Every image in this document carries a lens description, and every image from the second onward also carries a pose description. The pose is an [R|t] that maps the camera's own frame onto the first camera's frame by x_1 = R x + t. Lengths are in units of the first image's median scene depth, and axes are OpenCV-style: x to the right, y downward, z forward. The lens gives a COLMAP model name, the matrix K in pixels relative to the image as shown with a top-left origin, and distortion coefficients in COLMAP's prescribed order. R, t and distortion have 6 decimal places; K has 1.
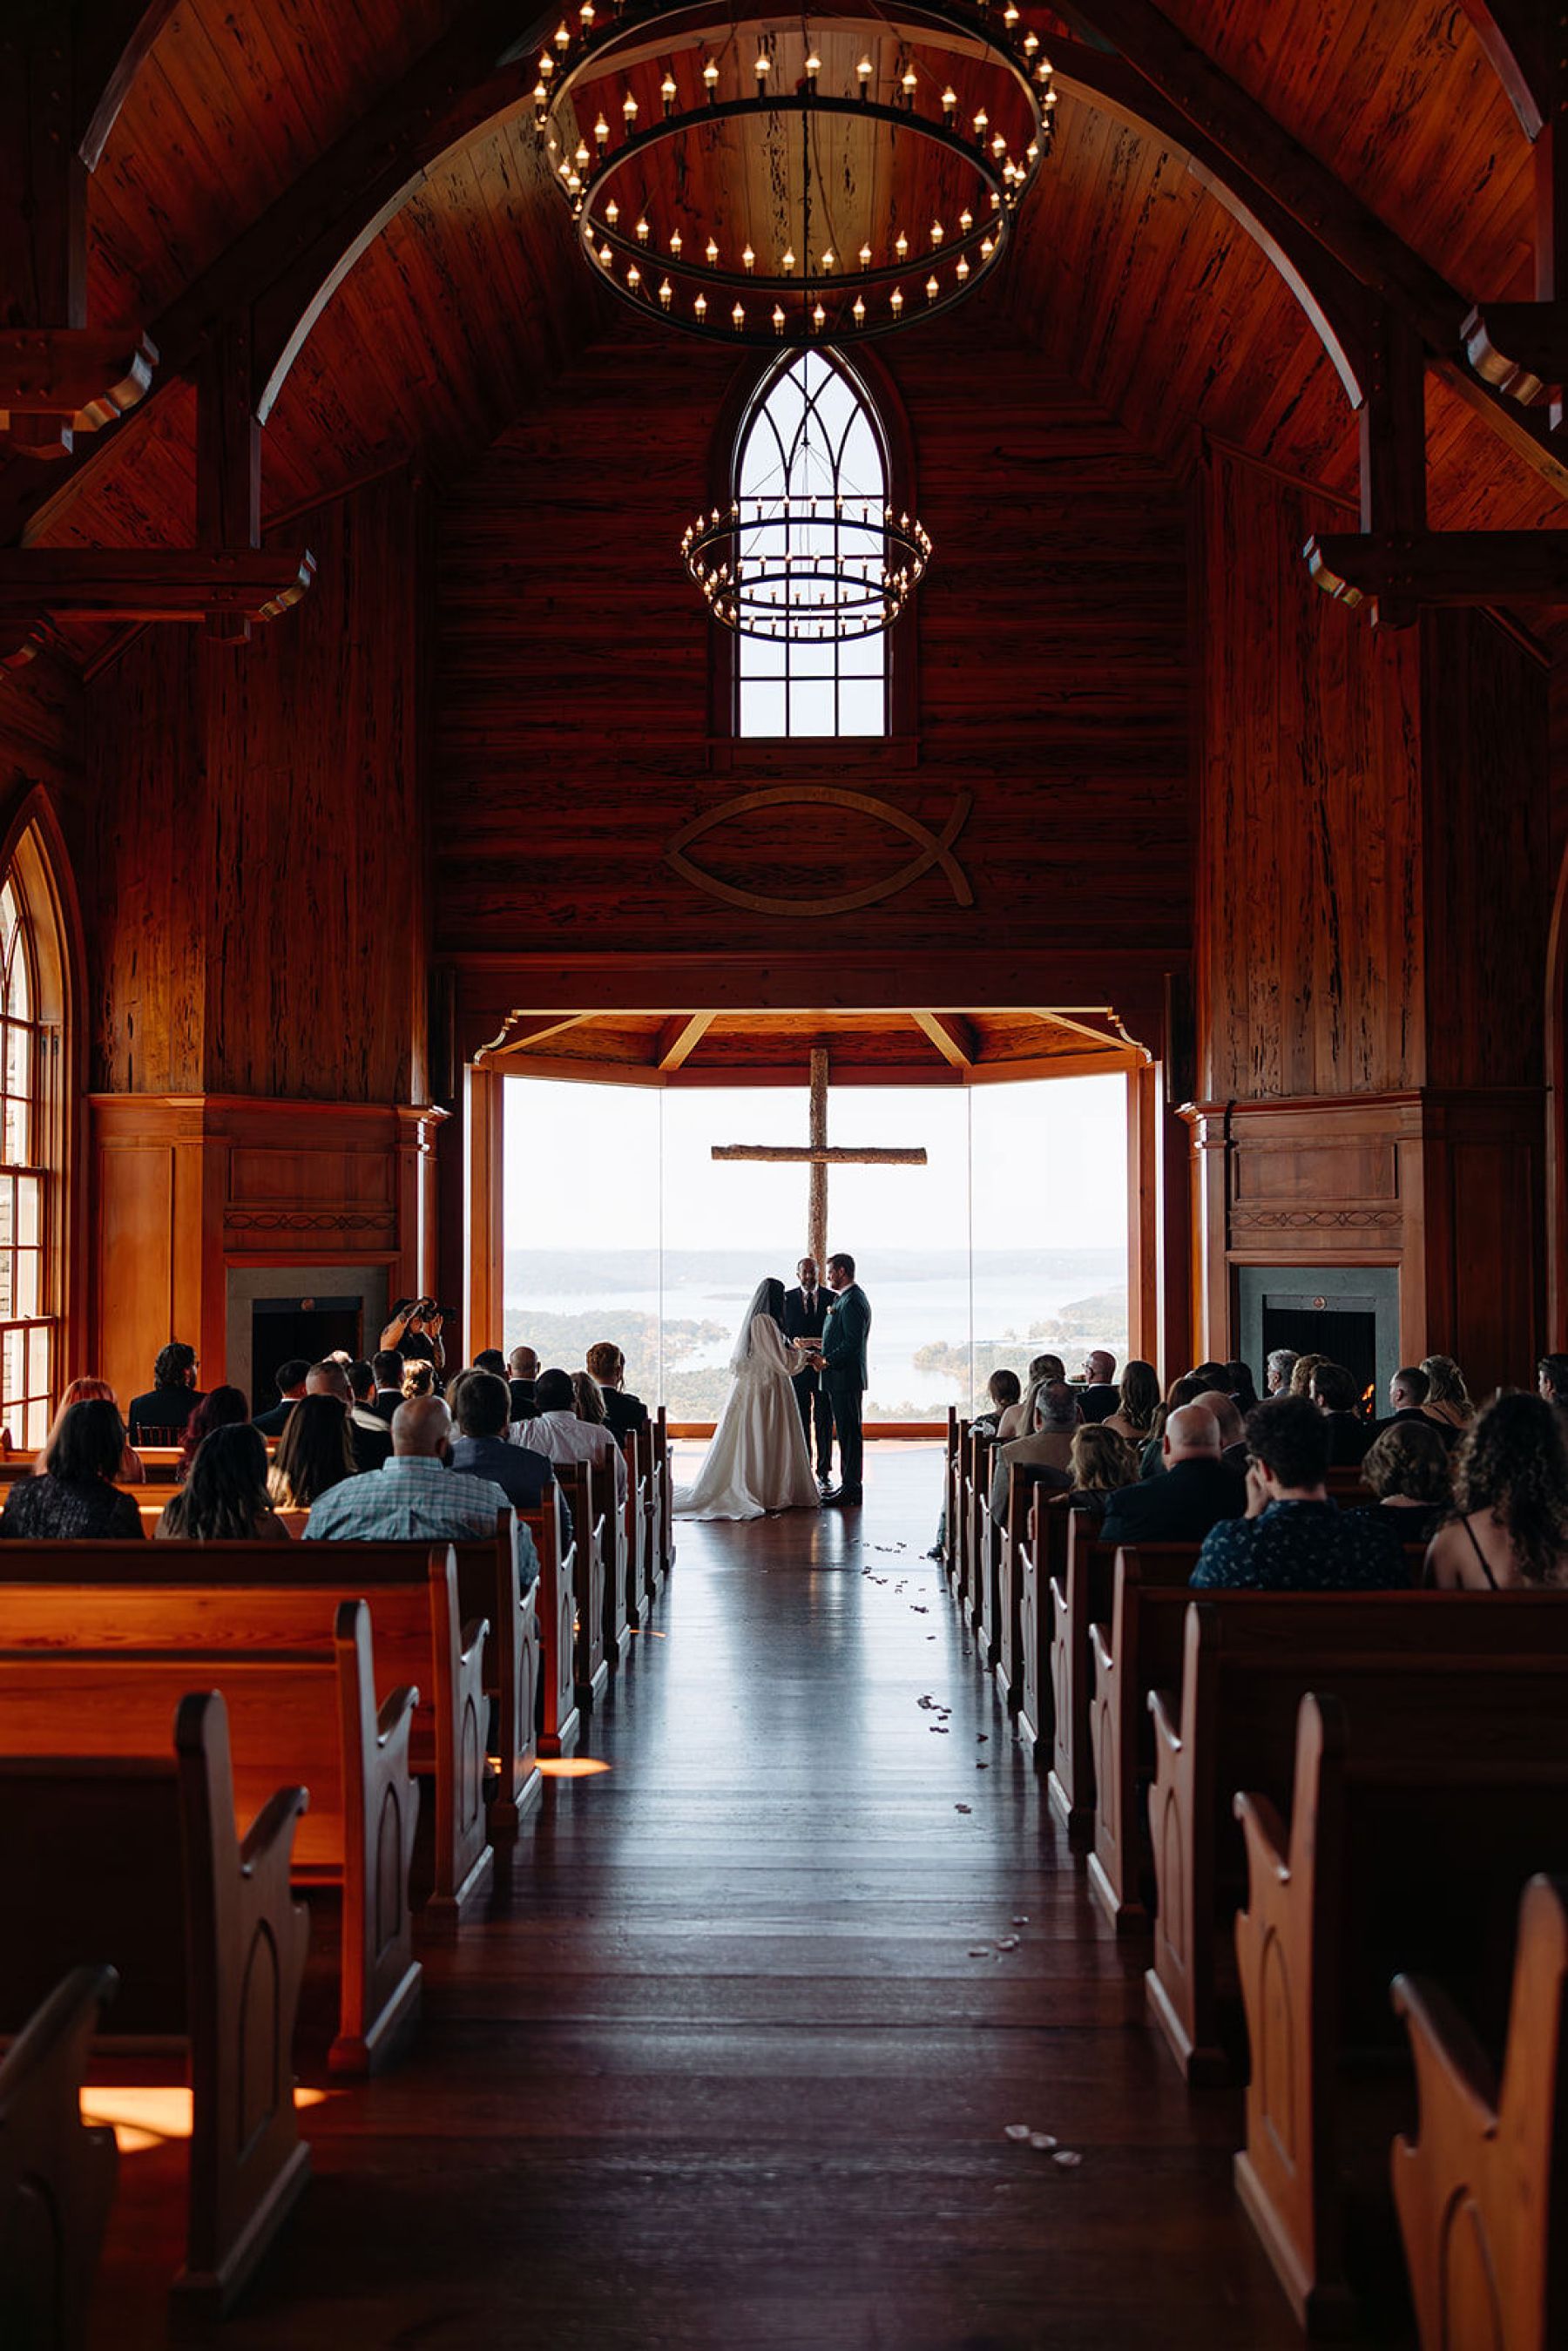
lens RADIAL K [[2023.4, 0, 787.9], [0, 2023.4, 1192.4], [0, 0, 1]] dist [0.021443, 0.049118]
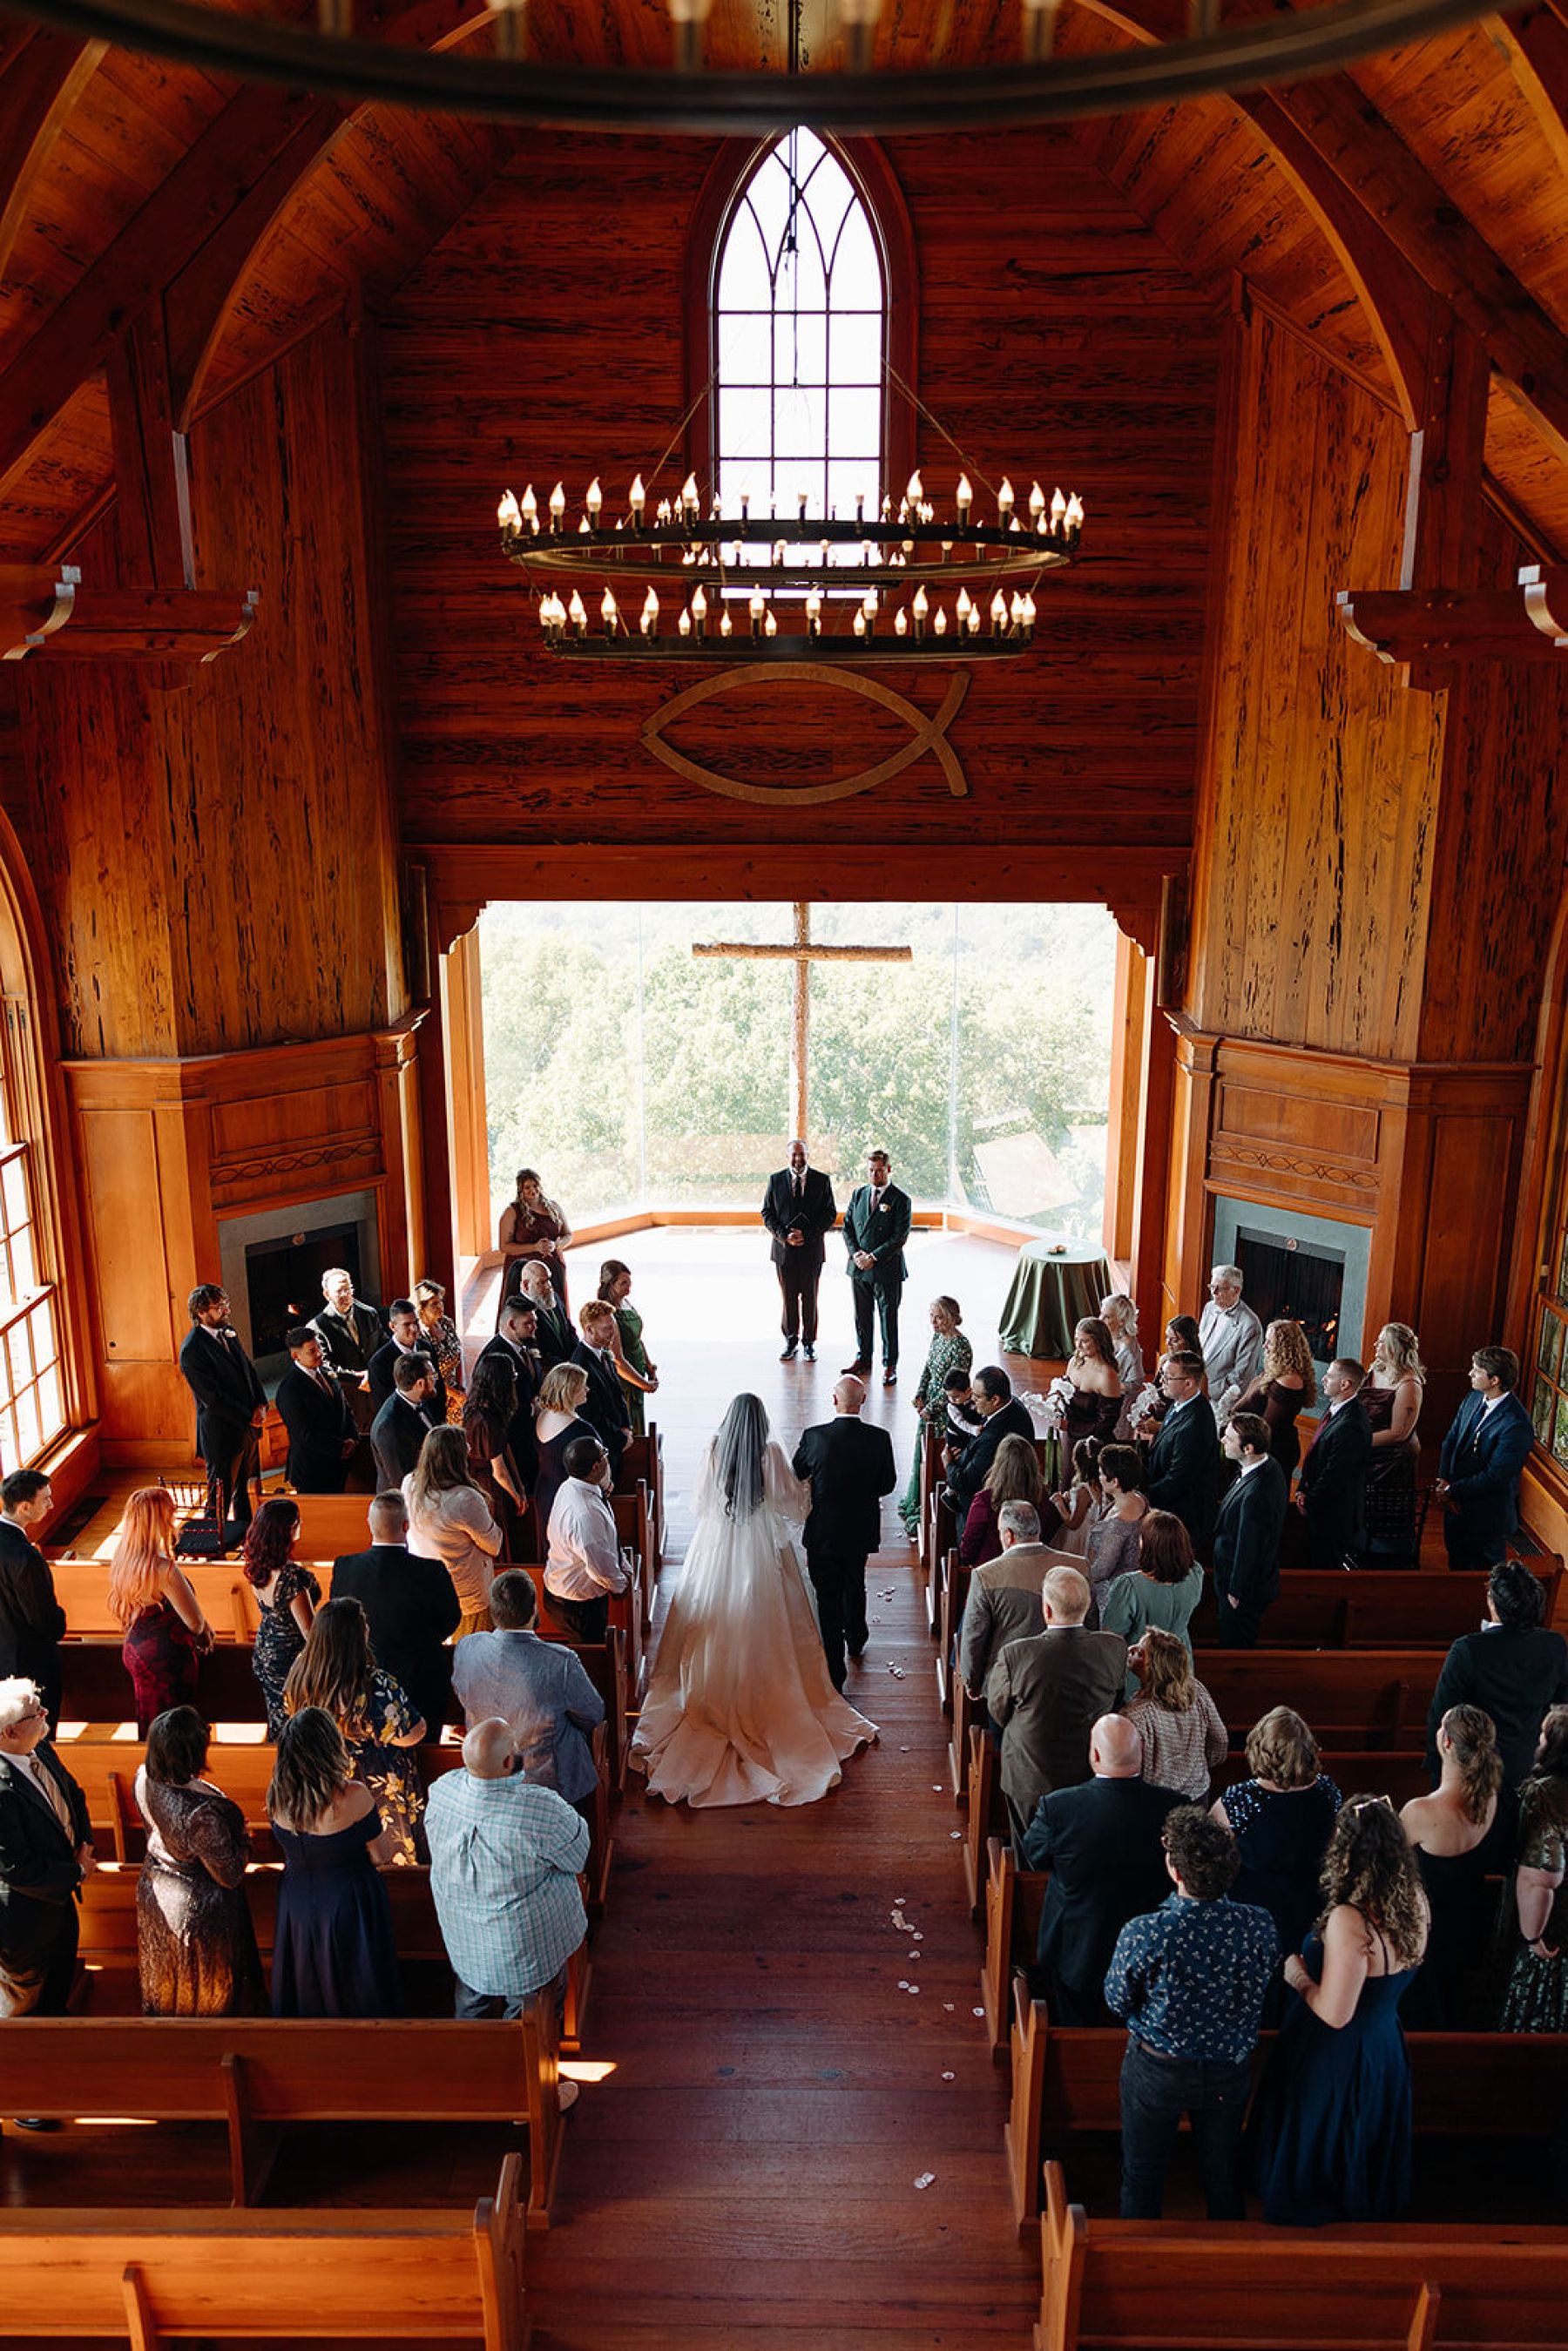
lens RADIAL K [[2023.4, 0, 790.5], [0, 2023.4, 1196.8], [0, 0, 1]] dist [0.021443, 0.049118]
pose [[0.999936, 0.002050, 0.011110, -0.001618], [-0.005441, 0.949228, 0.314543, -0.260829], [-0.009902, -0.314583, 0.949178, 0.036215]]
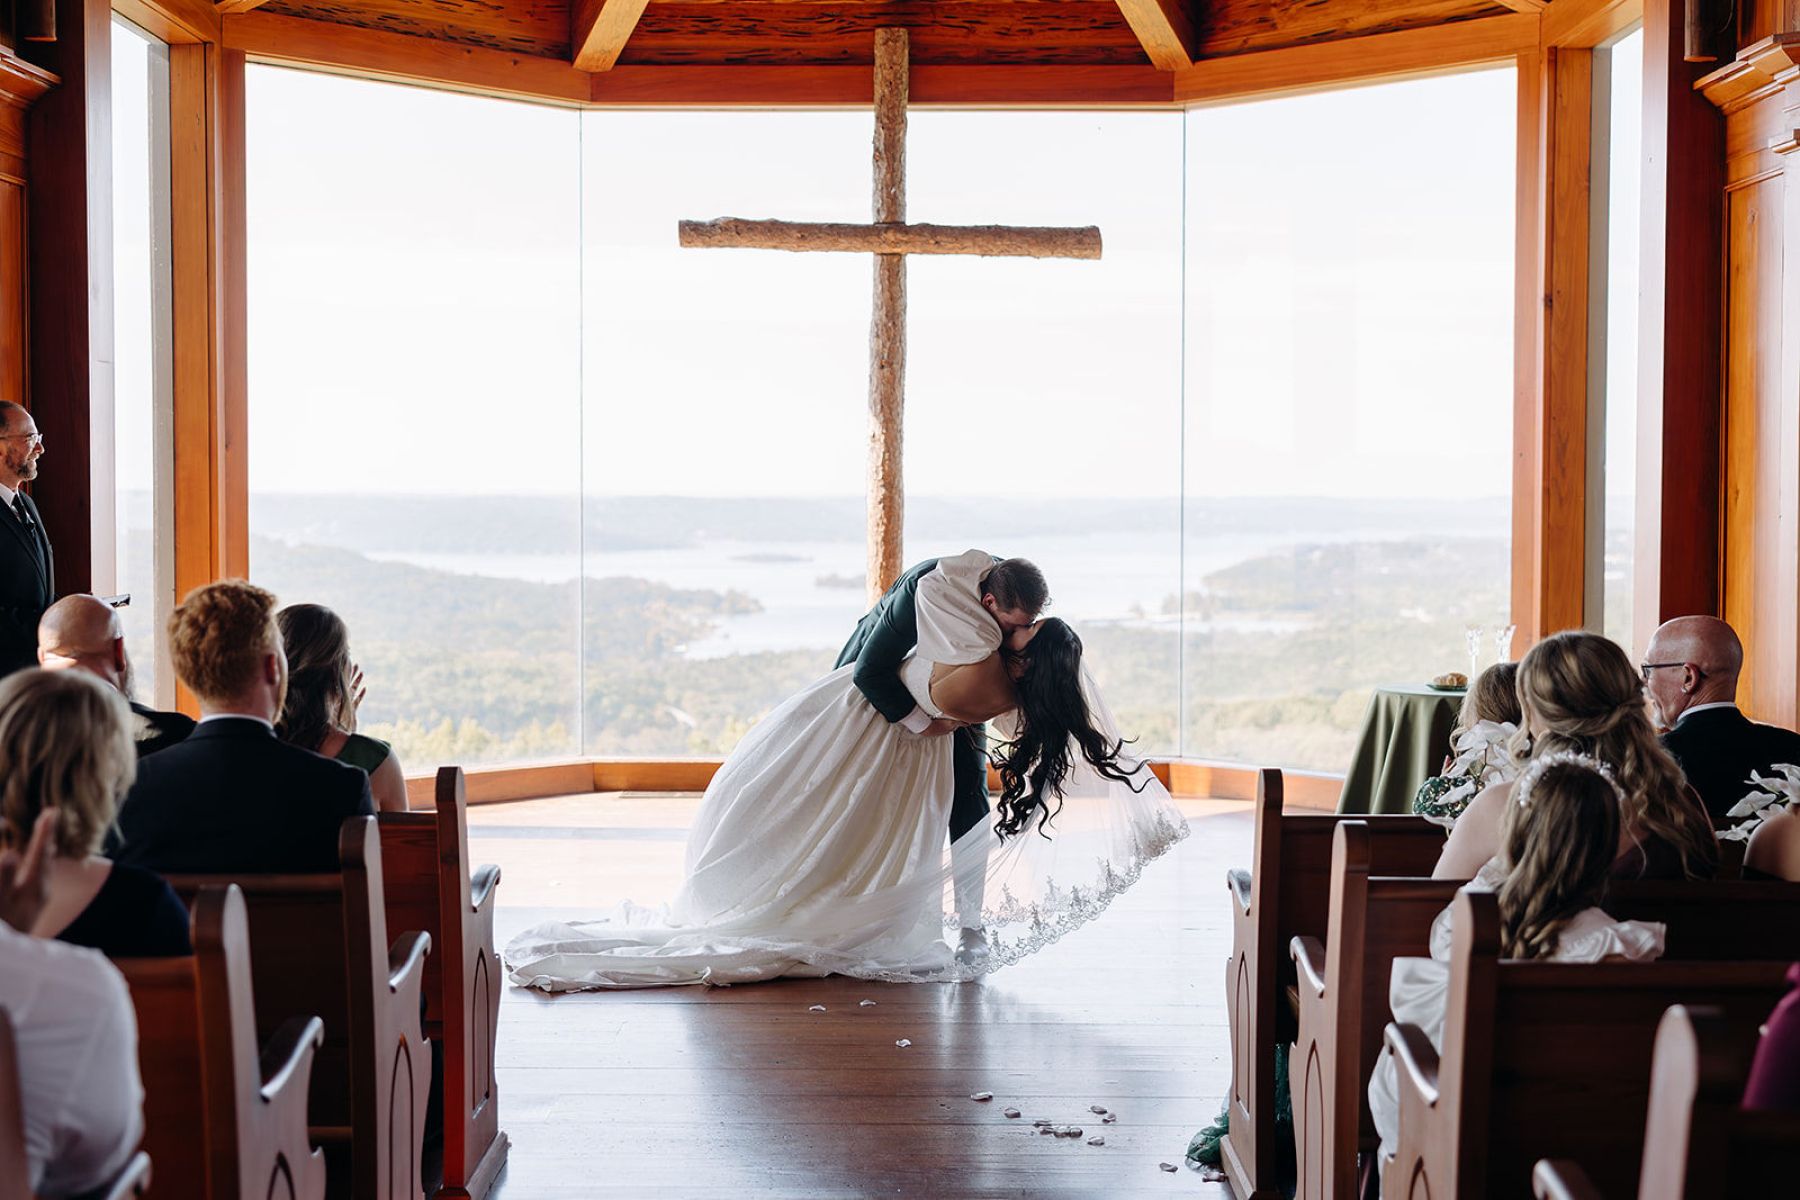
lens RADIAL K [[1549.1, 0, 895.9], [0, 1549.1, 598.9], [0, 0, 1]] dist [0.021443, 0.049118]
pose [[0.999616, 0.003467, 0.027488, 0.007617], [-0.004921, 0.998582, 0.053012, 0.062216], [-0.027265, -0.053127, 0.998215, 0.736753]]
